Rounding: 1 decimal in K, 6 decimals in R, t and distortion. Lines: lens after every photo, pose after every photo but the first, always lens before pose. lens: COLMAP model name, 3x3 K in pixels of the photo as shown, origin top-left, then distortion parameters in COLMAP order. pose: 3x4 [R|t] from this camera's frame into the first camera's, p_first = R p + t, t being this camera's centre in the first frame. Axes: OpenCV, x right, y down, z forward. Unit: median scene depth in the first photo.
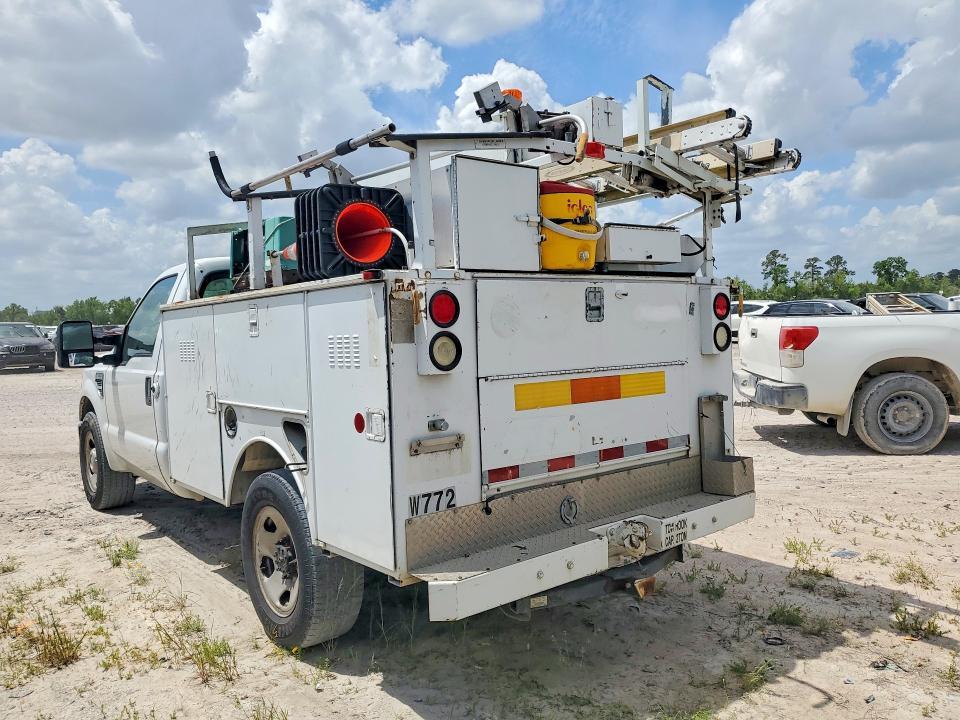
lens RADIAL K [[745.3, 0, 482.0], [0, 745.3, 356.8], [0, 0, 1]] dist [0.036151, -0.007497]
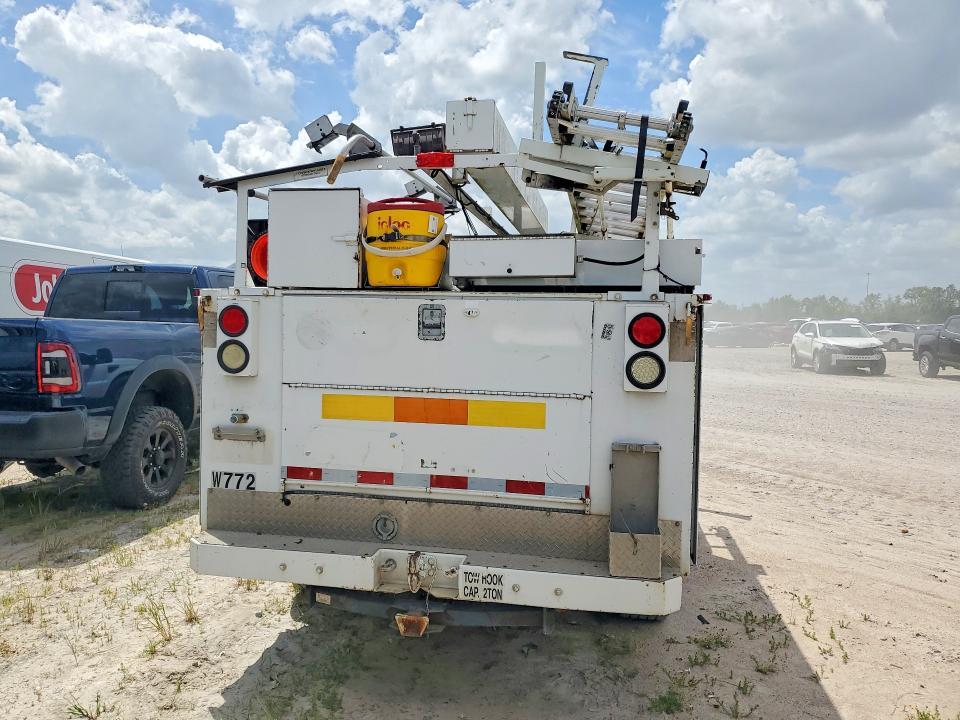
lens RADIAL K [[745.3, 0, 476.6], [0, 745.3, 360.2], [0, 0, 1]] dist [0.036151, -0.007497]
pose [[0.642748, 0.076302, -0.762268, 0.940782], [-0.070888, 0.996682, 0.039994, -0.065584], [0.762791, 0.028330, 0.646024, 0.438627]]
